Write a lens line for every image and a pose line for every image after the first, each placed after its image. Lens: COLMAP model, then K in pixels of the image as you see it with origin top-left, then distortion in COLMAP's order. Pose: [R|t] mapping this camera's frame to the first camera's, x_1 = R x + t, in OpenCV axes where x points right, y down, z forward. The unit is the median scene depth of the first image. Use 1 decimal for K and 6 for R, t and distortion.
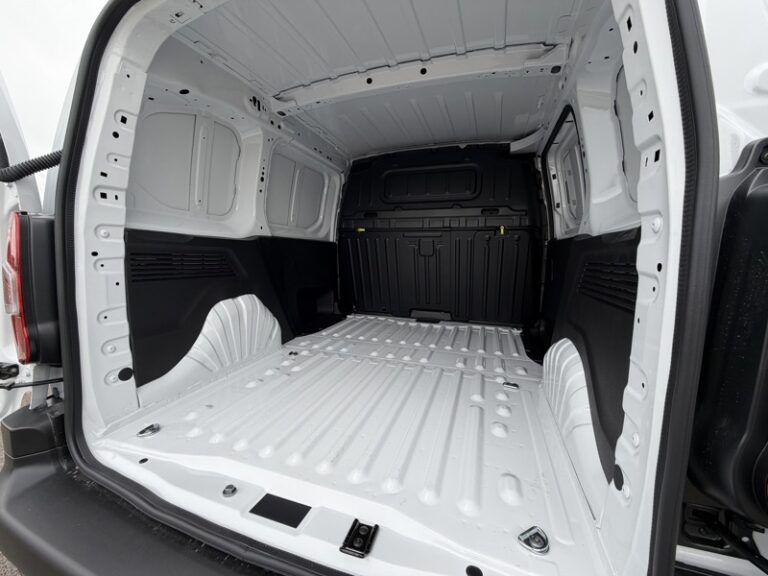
lens RADIAL K [[307.9, 0, 381.3], [0, 307.9, 278.4], [0, 0, 1]] dist [-0.001649, 0.001292]
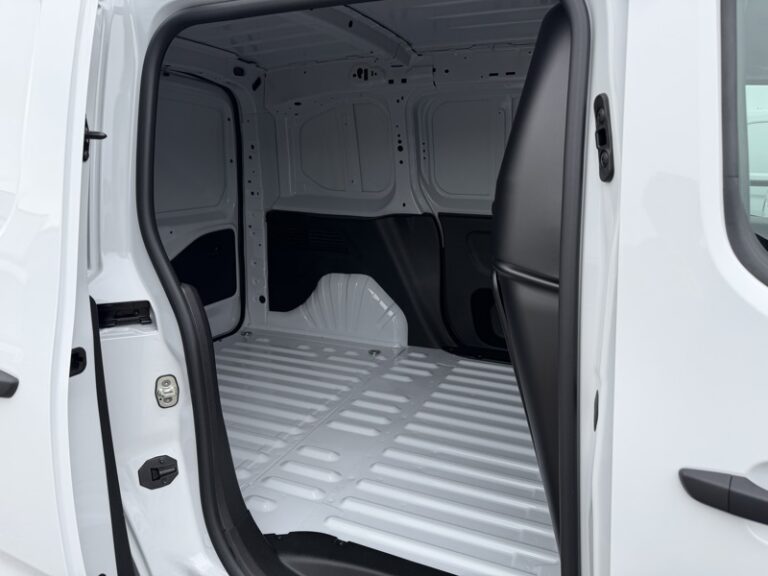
lens RADIAL K [[543.7, 0, 387.4], [0, 543.7, 293.4], [0, 0, 1]] dist [-0.007166, -0.024661]
pose [[-0.080865, 0.235797, -0.968432, 1.056173], [-0.090649, 0.965848, 0.242737, -0.267340], [0.992594, 0.107417, -0.056729, 0.987425]]
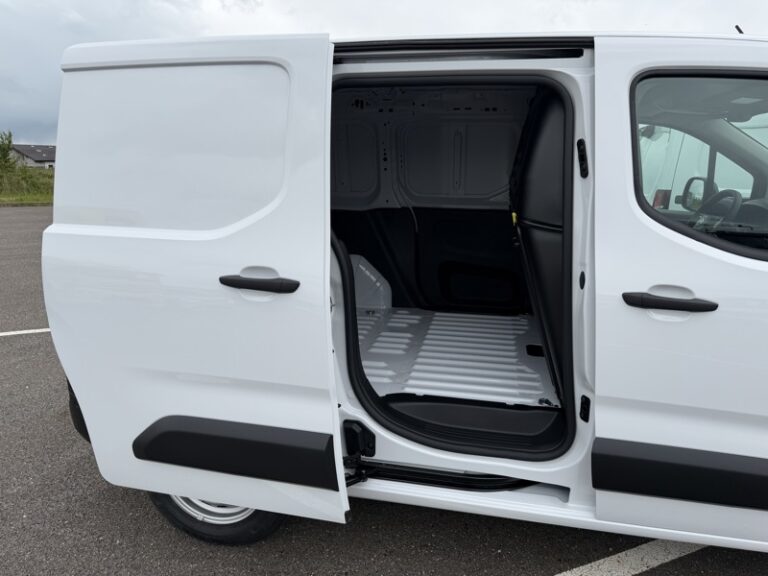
lens RADIAL K [[543.7, 0, 383.3], [0, 543.7, 287.9], [0, 0, 1]] dist [-0.007166, -0.024661]
pose [[0.121486, 0.210211, -0.970079, 1.514706], [-0.101171, 0.974850, 0.198575, -0.230668], [0.987424, 0.074020, 0.139698, 0.673761]]
